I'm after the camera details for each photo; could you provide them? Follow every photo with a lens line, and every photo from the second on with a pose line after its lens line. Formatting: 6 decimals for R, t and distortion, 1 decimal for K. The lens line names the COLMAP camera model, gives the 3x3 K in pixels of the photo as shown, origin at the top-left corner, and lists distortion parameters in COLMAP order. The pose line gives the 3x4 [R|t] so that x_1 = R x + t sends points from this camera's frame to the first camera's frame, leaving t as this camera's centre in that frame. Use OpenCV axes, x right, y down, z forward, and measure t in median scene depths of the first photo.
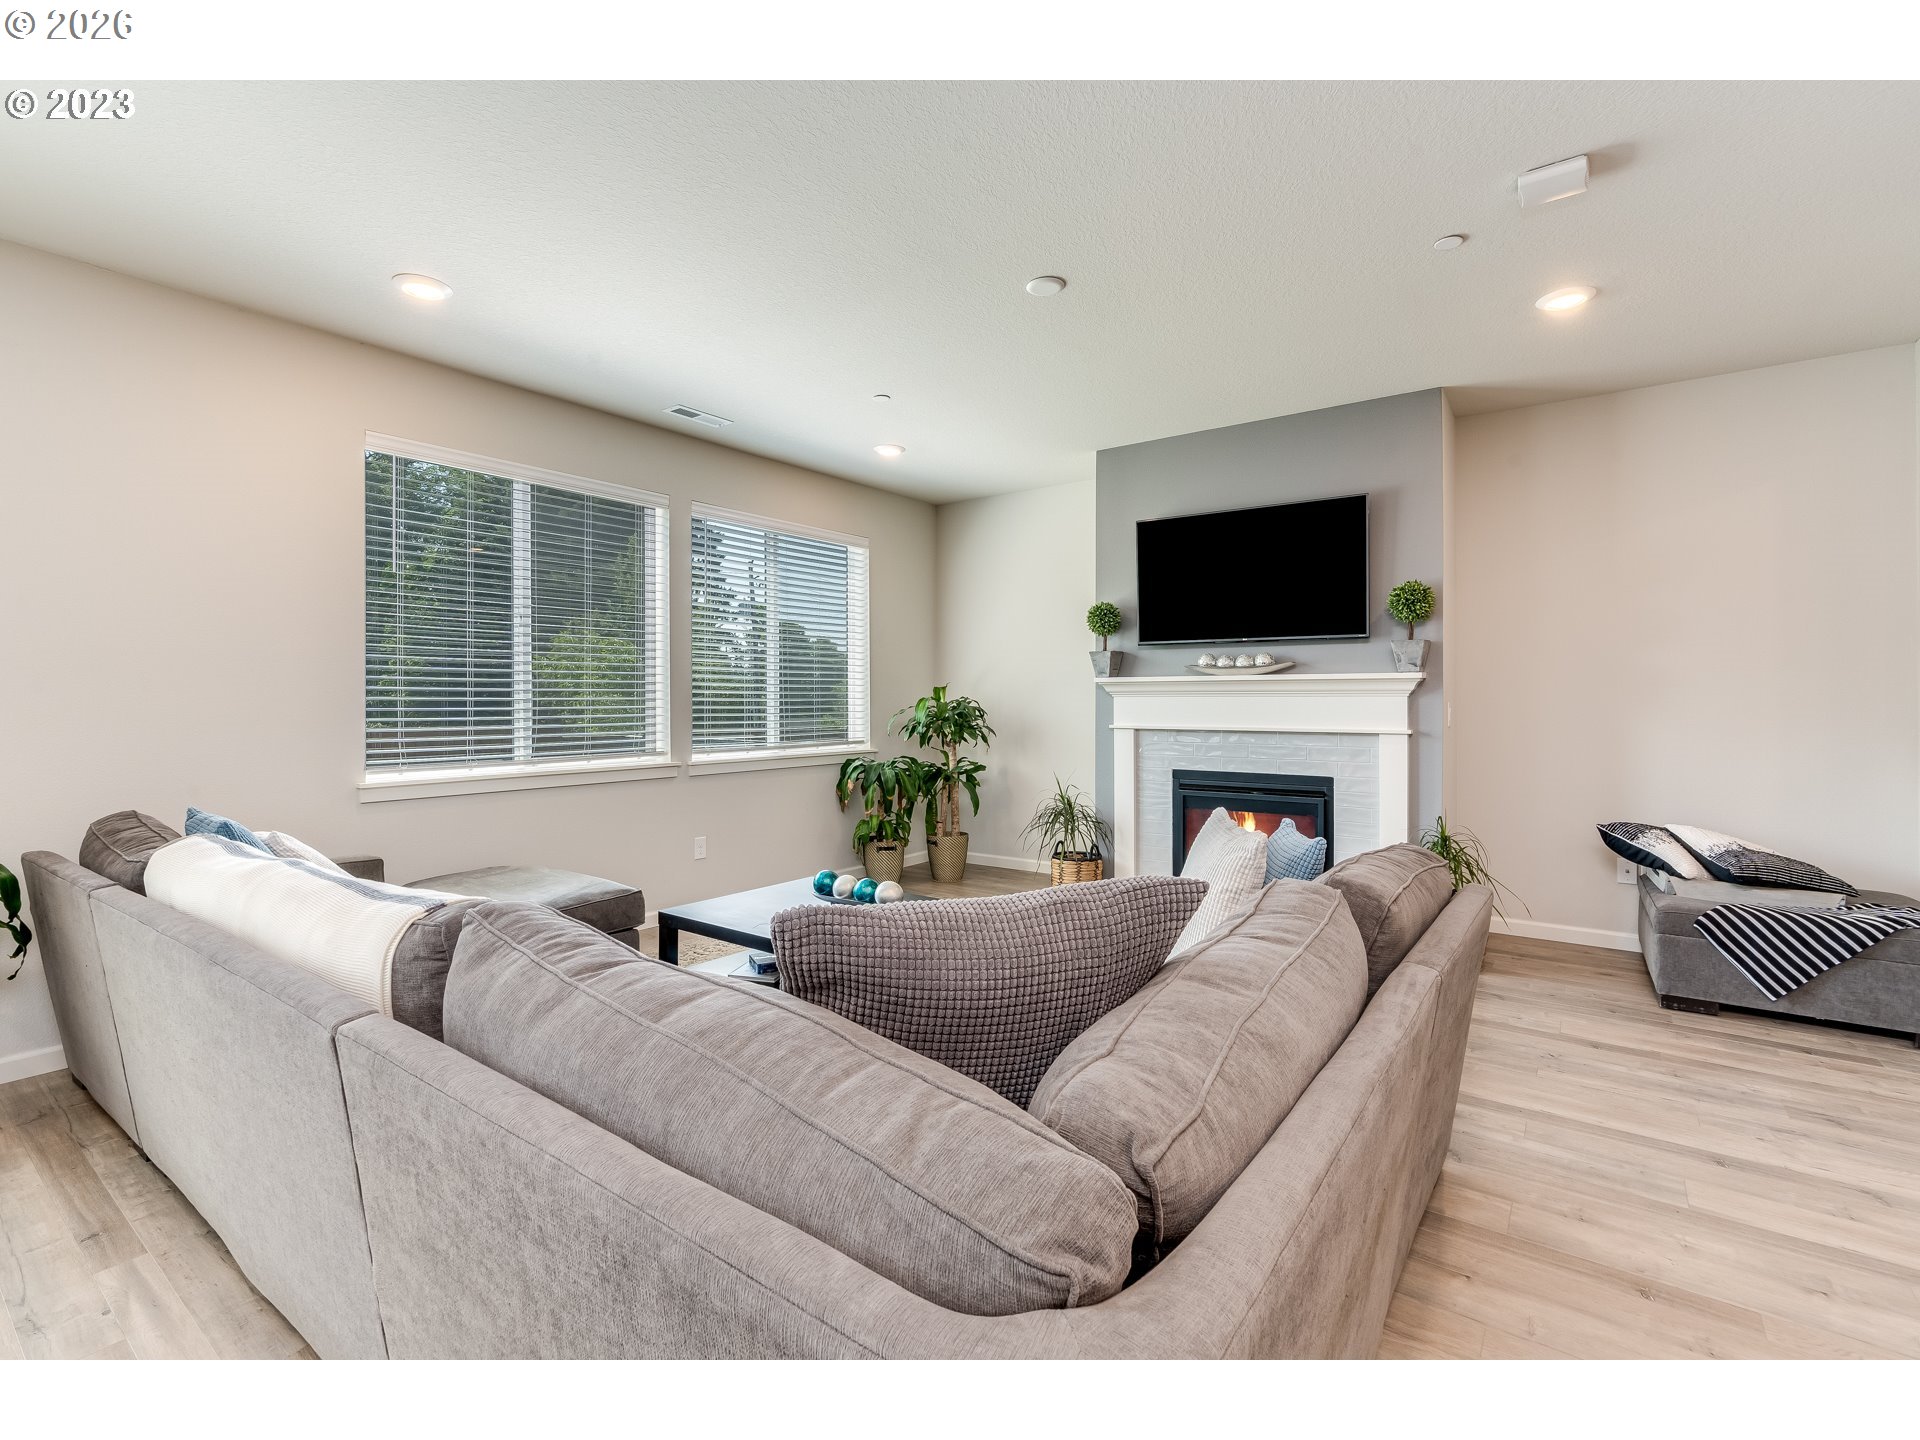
lens RADIAL K [[868.9, 0, 959.8], [0, 868.9, 705.3], [0, 0, 1]] dist [-0.011500, 0.002981]
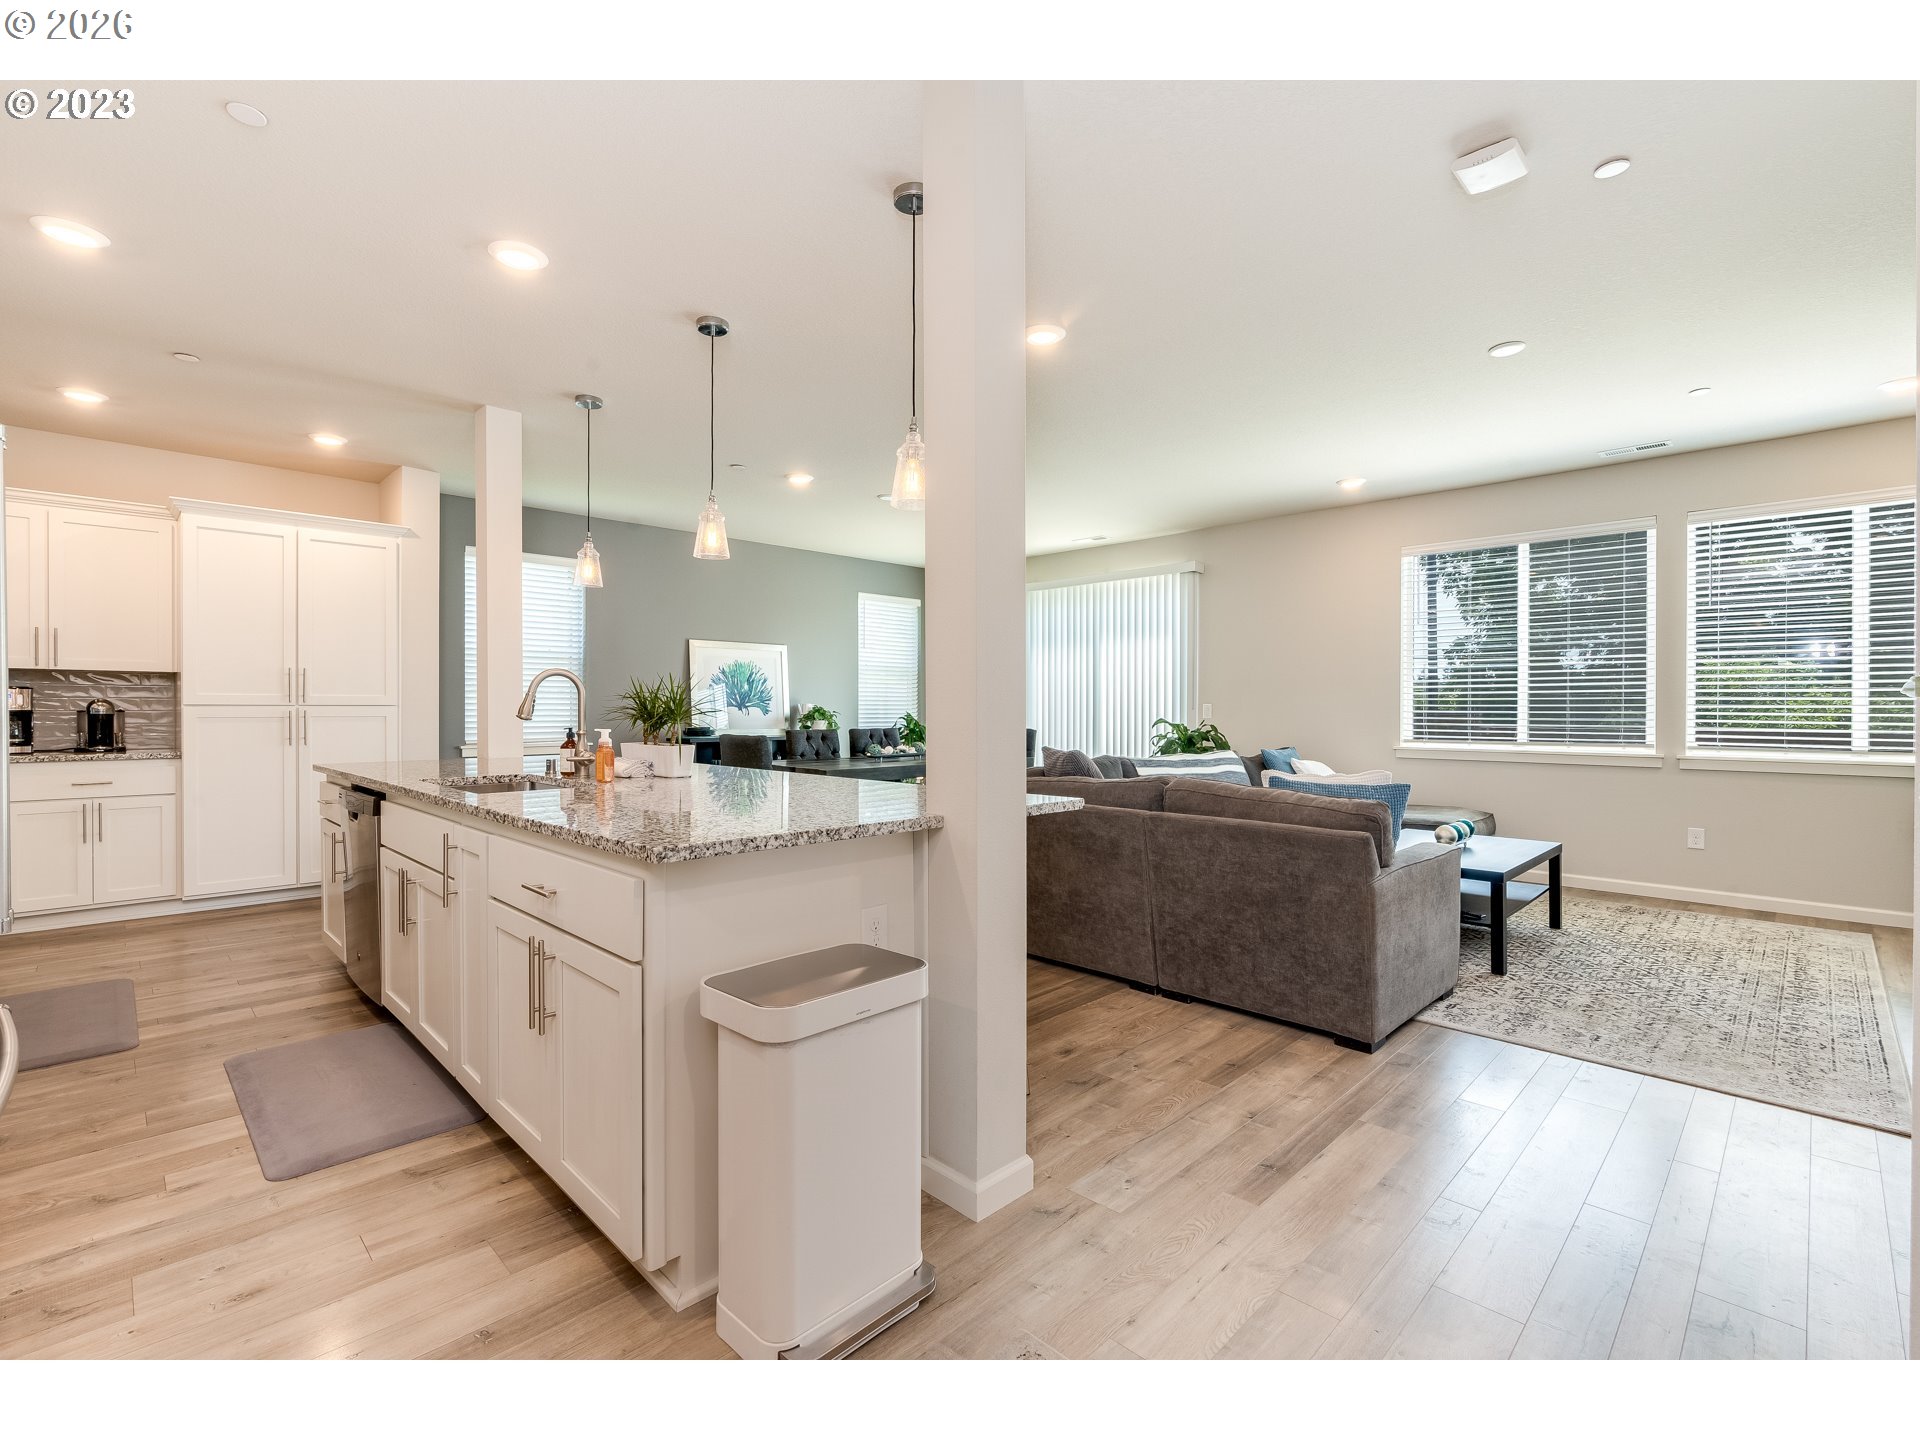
lens RADIAL K [[868.9, 0, 962.9], [0, 868.9, 713.0], [0, 0, 1]] dist [-0.011500, 0.002981]
pose [[-0.145298, 0.004069, -0.989379, 0.898058], [-0.007020, 0.999962, 0.005143, 0.012574], [0.989363, 0.007693, -0.145264, 0.273511]]
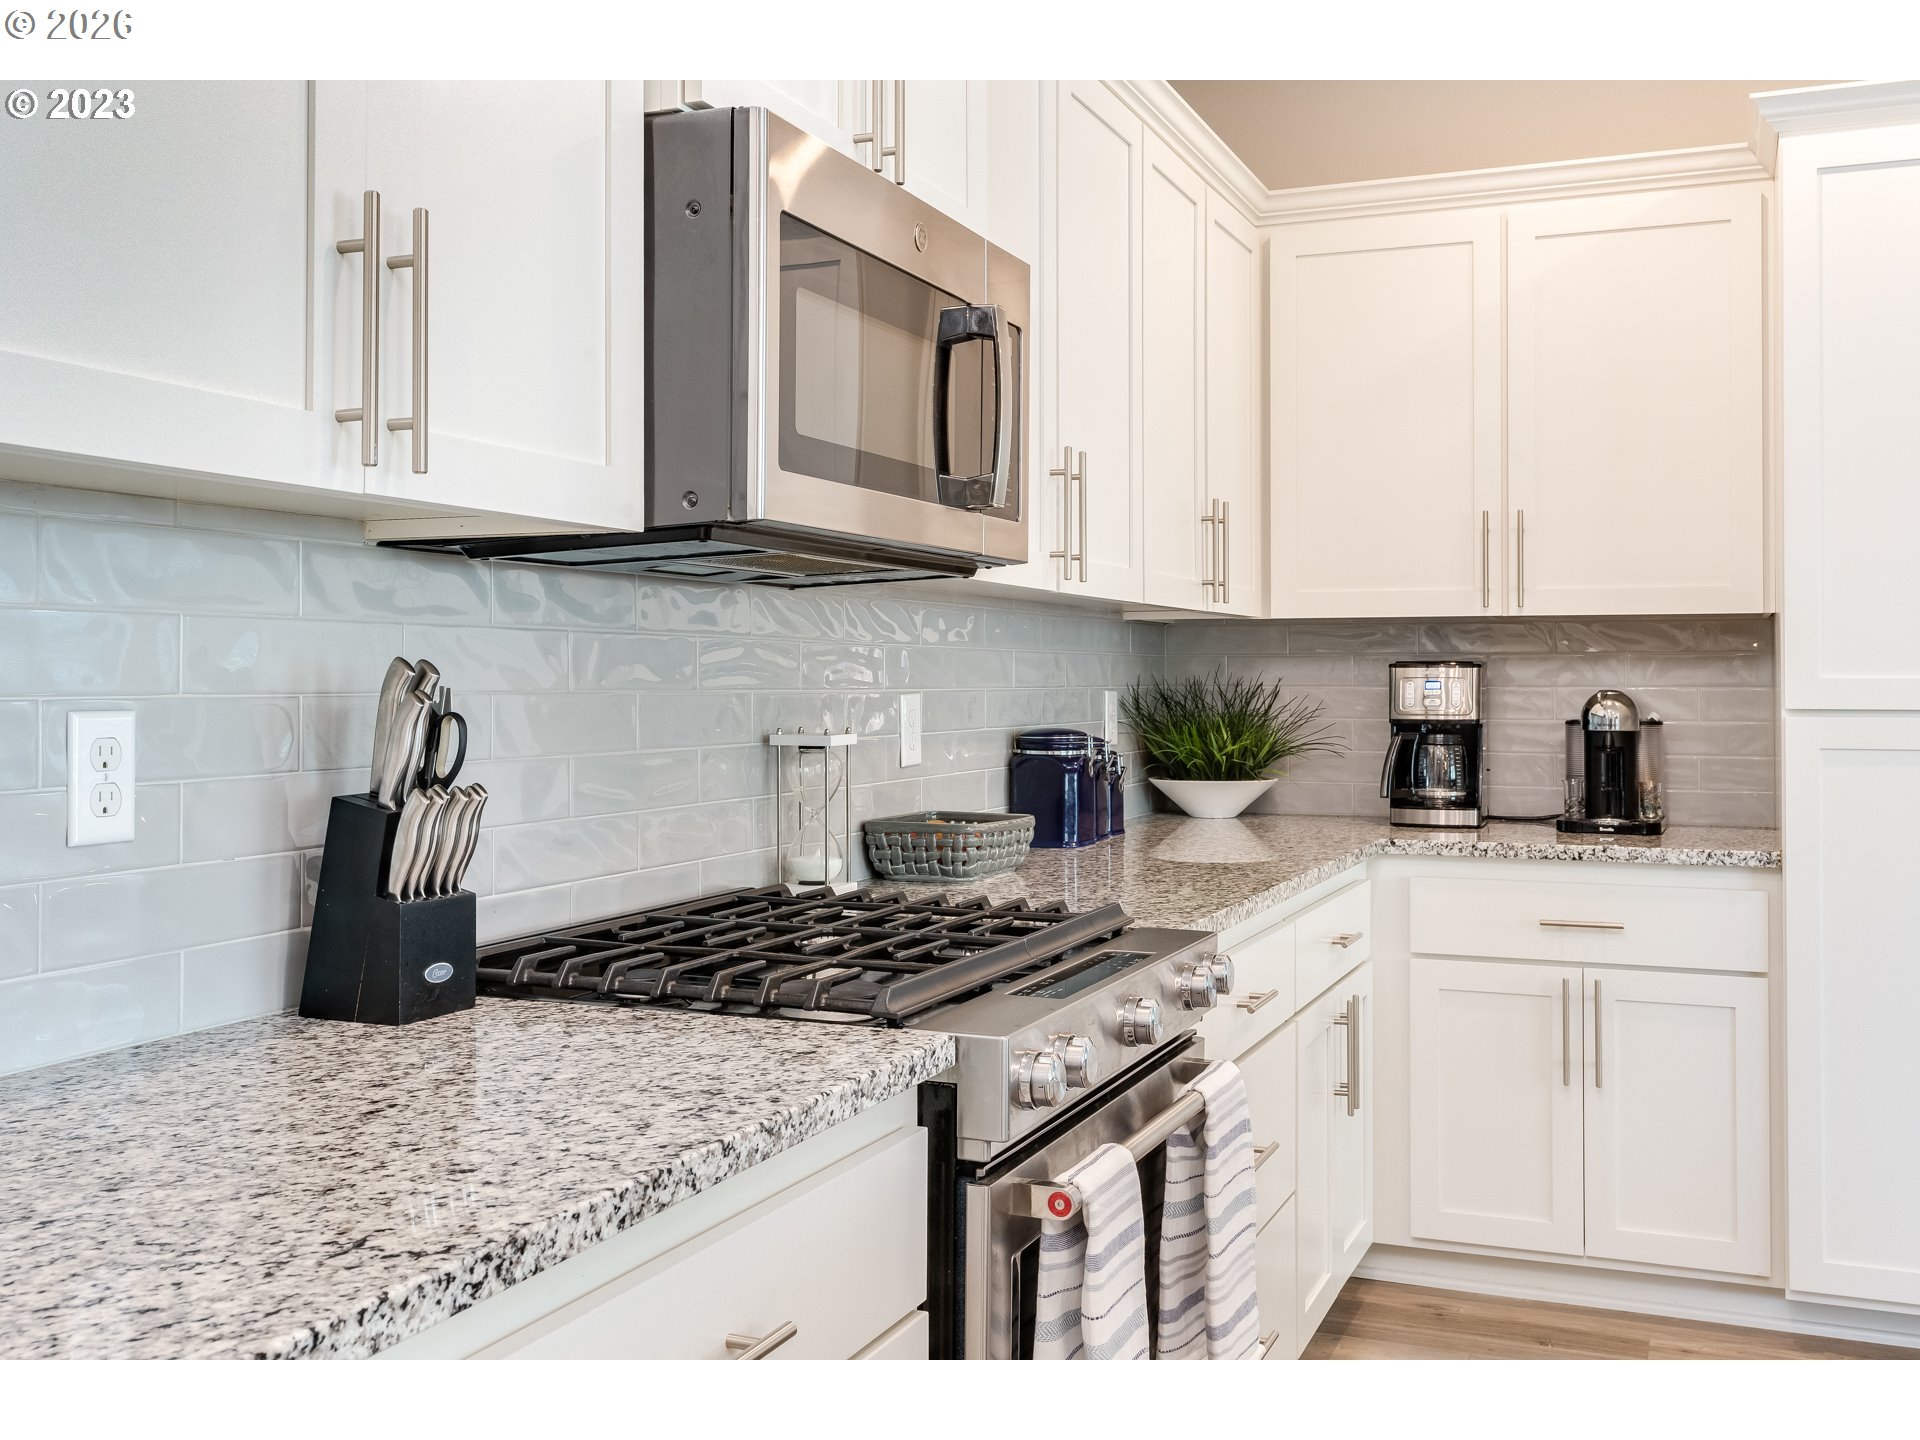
lens RADIAL K [[1867.6, 0, 948.9], [0, 1867.6, 655.8], [0, 0, 1]] dist [0.006196, 0.000000]
pose [[-0.969810, -0.005542, -0.243800, 0.536589], [-0.003248, 0.999947, -0.009809, 0.002086], [0.243841, -0.008721, -0.969776, -0.136454]]
